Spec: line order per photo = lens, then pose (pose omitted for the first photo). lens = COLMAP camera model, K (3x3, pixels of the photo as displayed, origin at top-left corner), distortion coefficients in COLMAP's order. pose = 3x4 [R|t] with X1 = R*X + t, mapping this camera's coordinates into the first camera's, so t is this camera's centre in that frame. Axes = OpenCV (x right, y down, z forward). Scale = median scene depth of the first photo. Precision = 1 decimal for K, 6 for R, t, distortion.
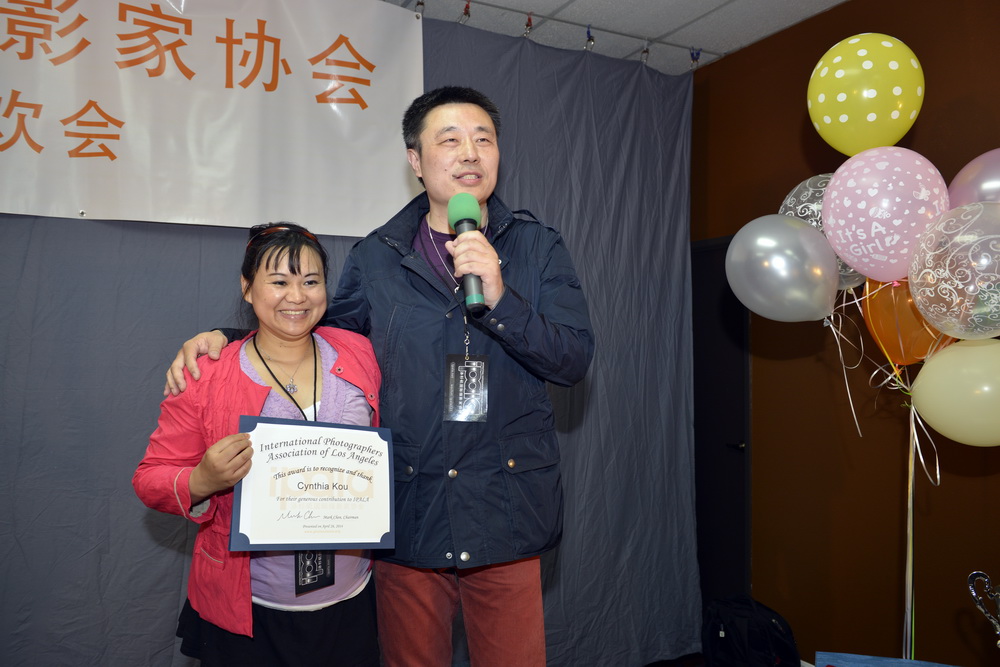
lens RADIAL K [[775.3, 0, 520.4], [0, 775.3, 338.3], [0, 0, 1]] dist [-0.058806, 0.019986]
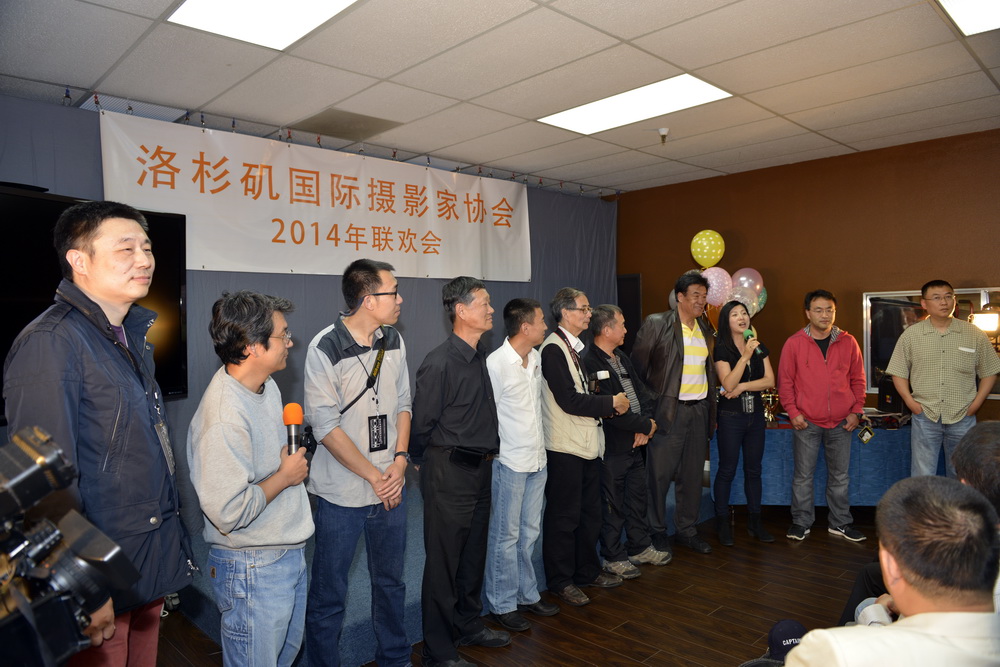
lens RADIAL K [[686.2, 0, 506.4], [0, 686.2, 337.8], [0, 0, 1]] dist [-0.041715, -0.002051]
pose [[0.965489, -0.016989, 0.259890, -0.911708], [0.005595, 0.998993, 0.044519, -0.057454], [-0.260385, -0.041528, 0.964611, -1.268717]]
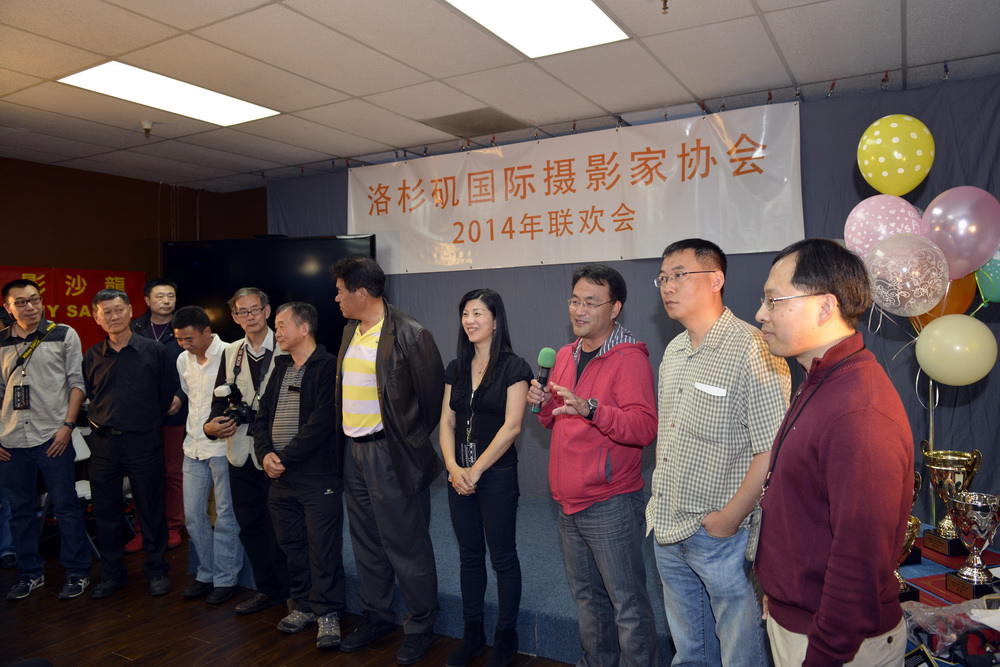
lens RADIAL K [[735.3, 0, 511.8], [0, 735.3, 313.2], [0, 0, 1]] dist [-0.045435, -0.008387]
pose [[0.518074, -0.012096, -0.855250, 0.998218], [0.032600, 0.999453, 0.005612, -0.031295], [0.854714, -0.030789, 0.518185, -0.316969]]
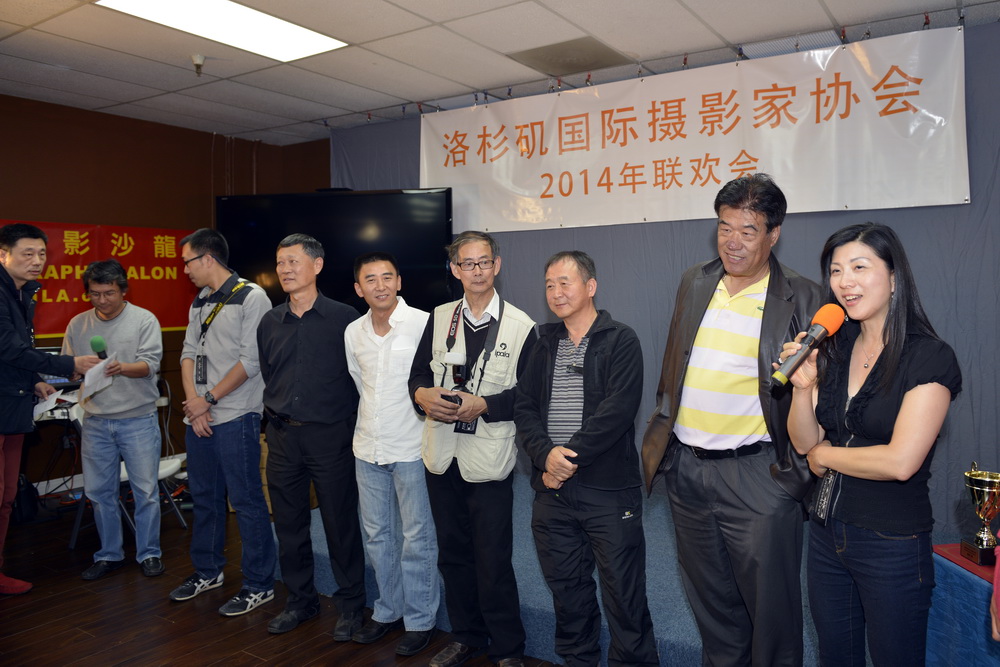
lens RADIAL K [[769.0, 0, 532.4], [0, 769.0, 294.6], [0, 0, 1]] dist [-0.047592, -0.009318]
pose [[0.468143, 0.004617, -0.883641, 0.790580], [0.023540, 0.999566, 0.017694, -0.016336], [0.883339, -0.029084, 0.467831, -0.287586]]
